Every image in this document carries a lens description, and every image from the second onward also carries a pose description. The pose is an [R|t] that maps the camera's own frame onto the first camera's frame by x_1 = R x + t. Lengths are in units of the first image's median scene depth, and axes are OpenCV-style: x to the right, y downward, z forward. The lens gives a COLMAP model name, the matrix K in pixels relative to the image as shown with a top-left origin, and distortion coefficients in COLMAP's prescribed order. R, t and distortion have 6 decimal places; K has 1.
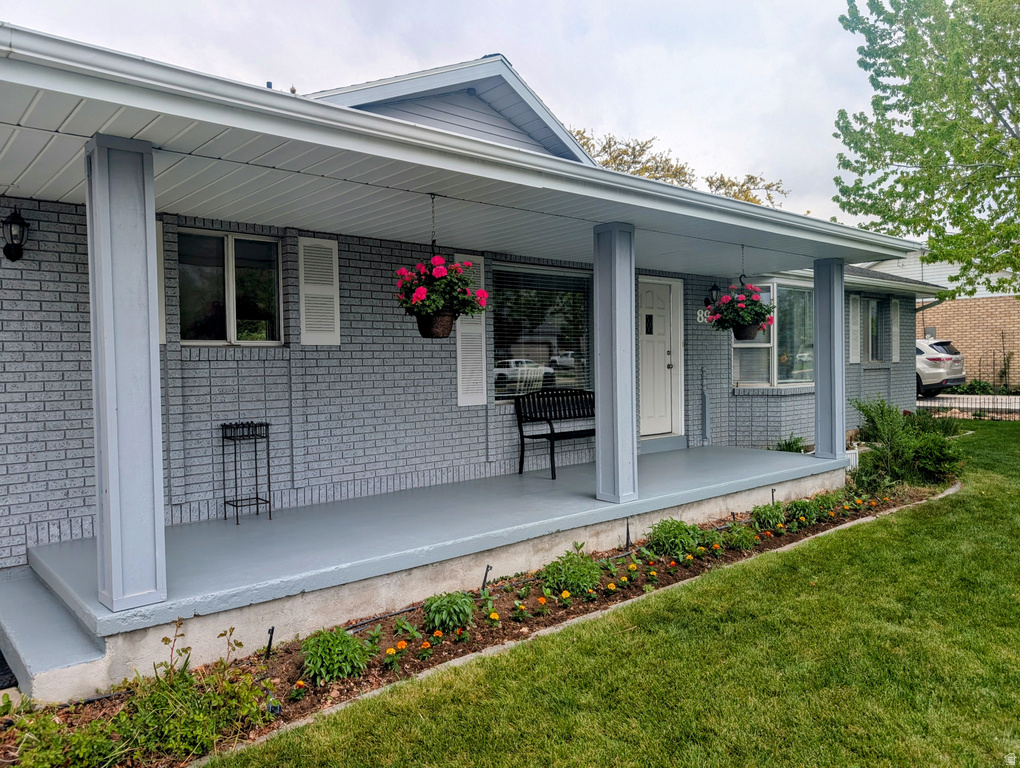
lens RADIAL K [[730.6, 0, 511.9], [0, 730.6, 379.8], [0, 0, 1]] dist [0.045225, -0.044973]
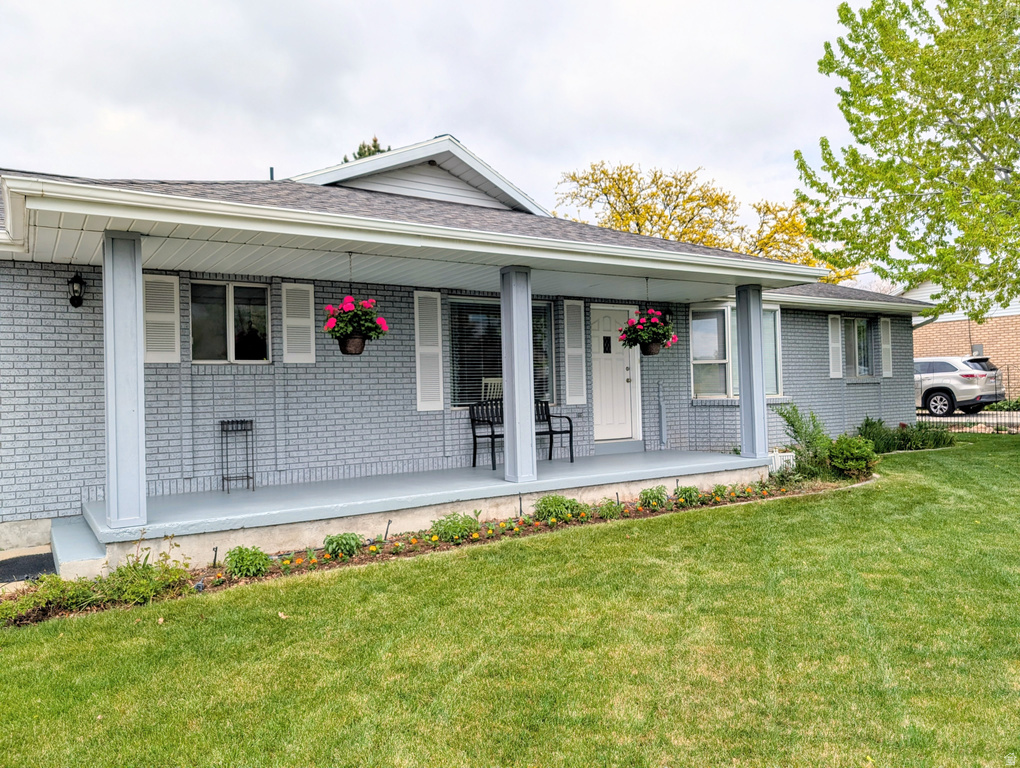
lens RADIAL K [[731.7, 0, 517.0], [0, 731.7, 376.8], [0, 0, 1]] dist [0.034381, -0.034494]
pose [[0.991097, -0.012581, -0.132546, 0.292661], [0.007151, 0.999119, -0.041362, 0.033821], [0.132950, 0.040046, 0.990313, -0.251753]]
